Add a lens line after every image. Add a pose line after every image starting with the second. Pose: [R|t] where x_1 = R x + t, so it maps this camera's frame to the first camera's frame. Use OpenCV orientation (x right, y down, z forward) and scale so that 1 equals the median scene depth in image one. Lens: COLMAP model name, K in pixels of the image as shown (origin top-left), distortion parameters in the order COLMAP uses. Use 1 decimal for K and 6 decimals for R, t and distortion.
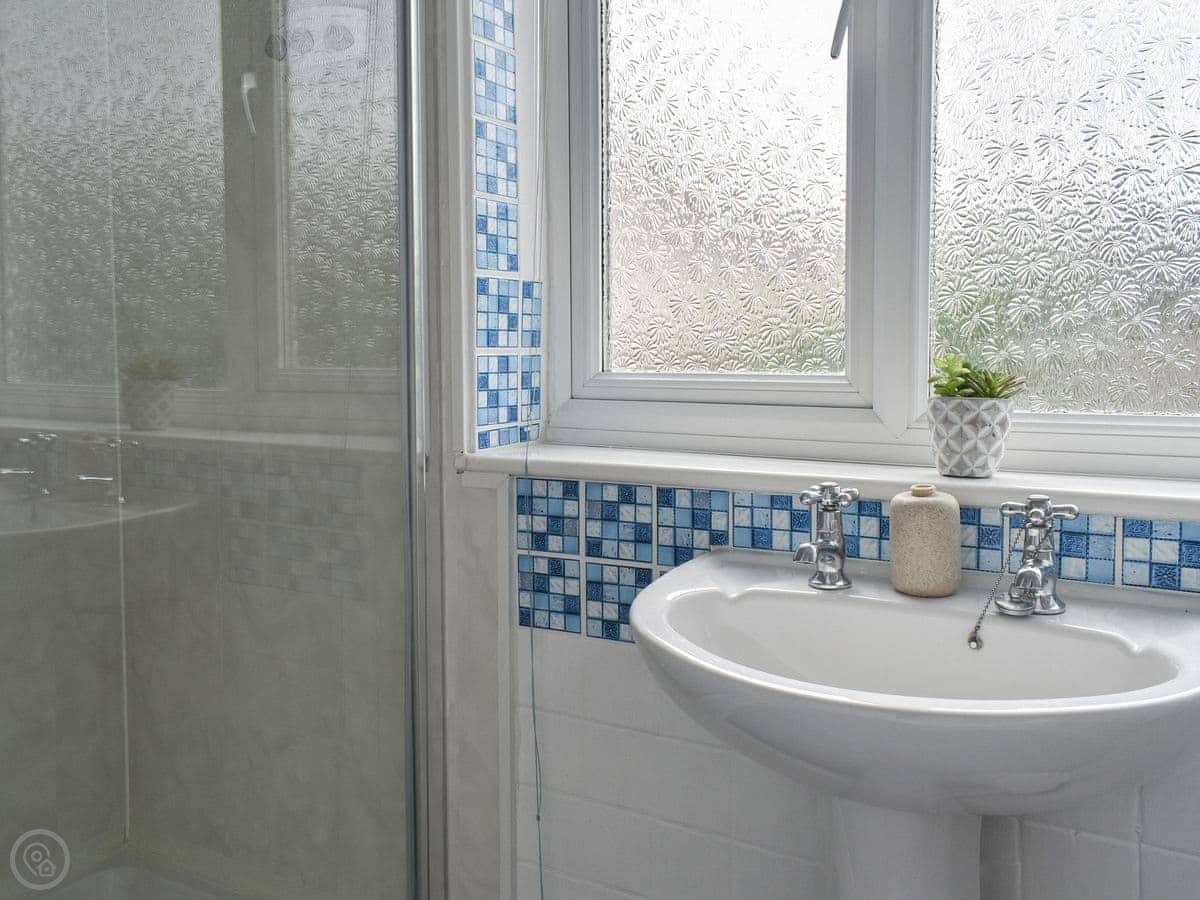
lens RADIAL K [[1033.3, 0, 599.9], [0, 1033.3, 411.8], [0, 0, 1]] dist [0.010866, 0.012313]
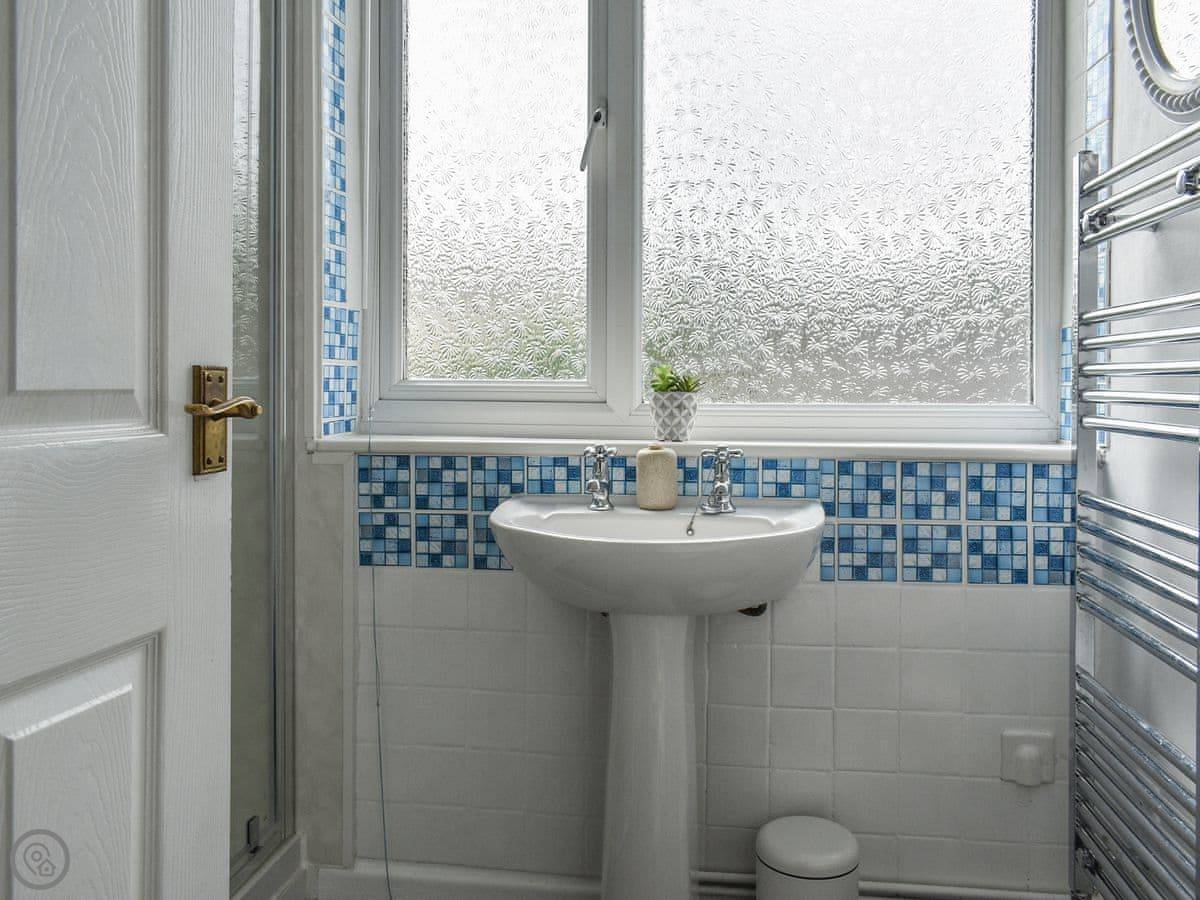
lens RADIAL K [[1091.5, 0, 621.2], [0, 1091.5, 445.9], [0, 0, 1]] dist [-0.067247, 0.010947]
pose [[0.918194, -0.013941, 0.395885, -0.341594], [0.015657, 0.999877, -0.001103, 0.060865], [-0.395821, 0.007211, 0.918300, -0.460001]]
